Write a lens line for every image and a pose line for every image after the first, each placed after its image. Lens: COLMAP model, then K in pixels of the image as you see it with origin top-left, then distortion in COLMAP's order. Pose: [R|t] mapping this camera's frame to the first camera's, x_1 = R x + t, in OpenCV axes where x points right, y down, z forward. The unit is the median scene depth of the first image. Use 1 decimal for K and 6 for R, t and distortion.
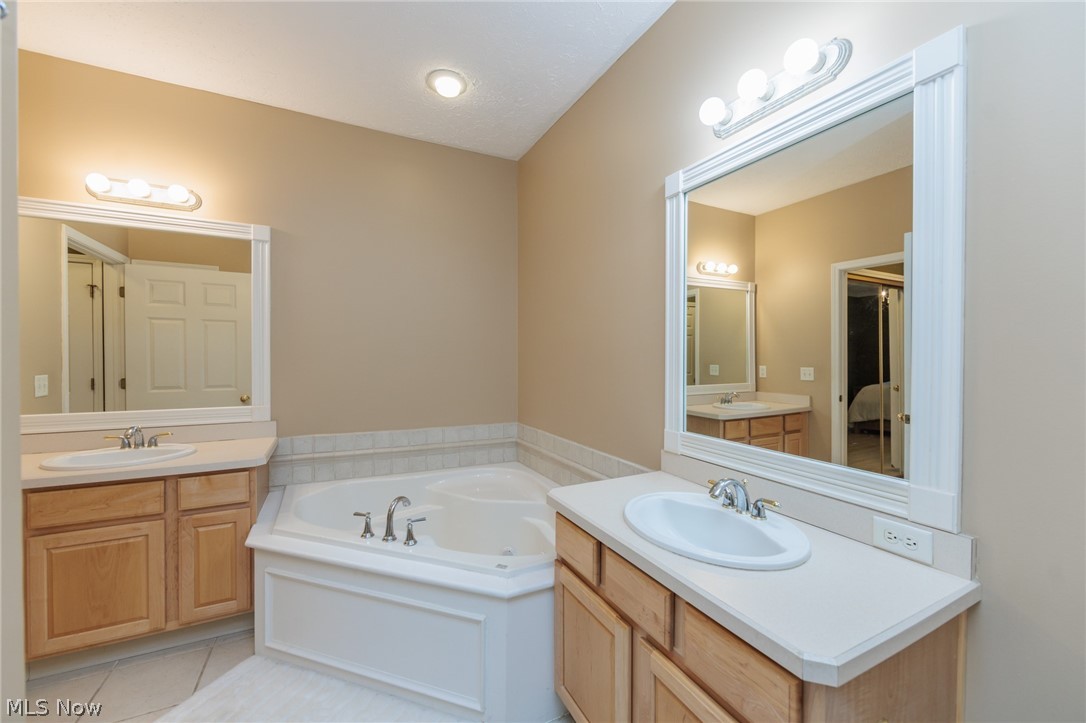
lens RADIAL K [[423.3, 0, 547.6], [0, 423.3, 359.3], [0, 0, 1]] dist [-0.000607, -0.000088]
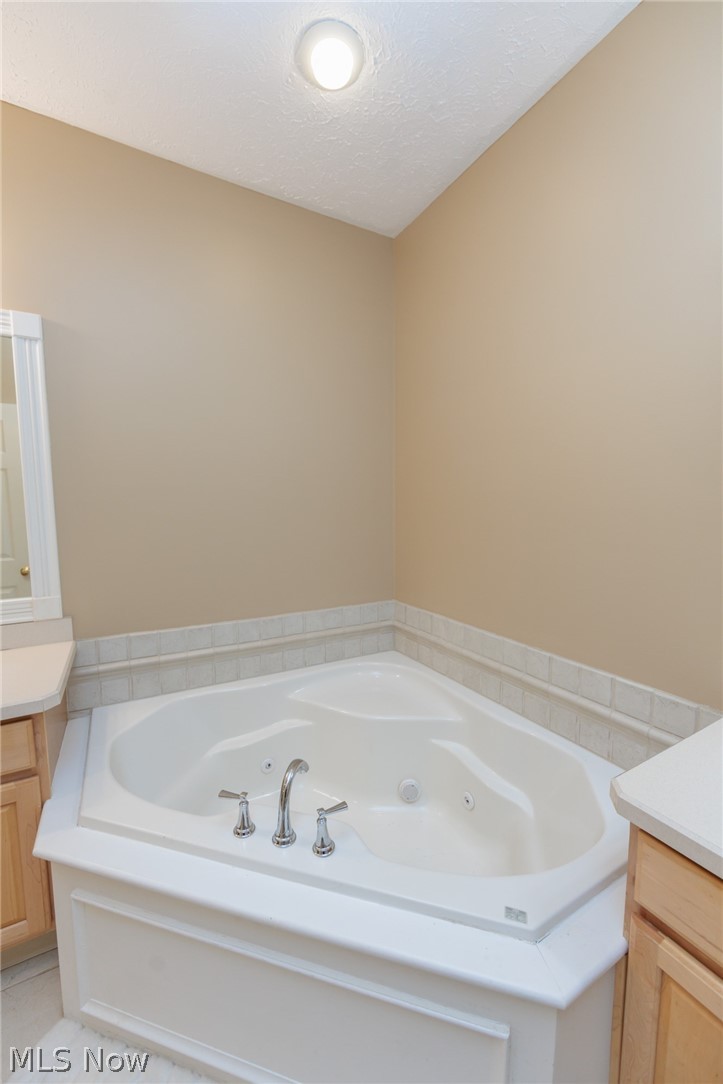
lens RADIAL K [[422.5, 0, 360.7], [0, 422.5, 543.8], [0, 0, 1]] dist [-0.000607, -0.000088]
pose [[0.999068, -0.012633, 0.041273, -0.194466], [0.009029, 0.996222, 0.086369, -0.022736], [-0.042208, -0.085916, 0.995408, 0.301452]]
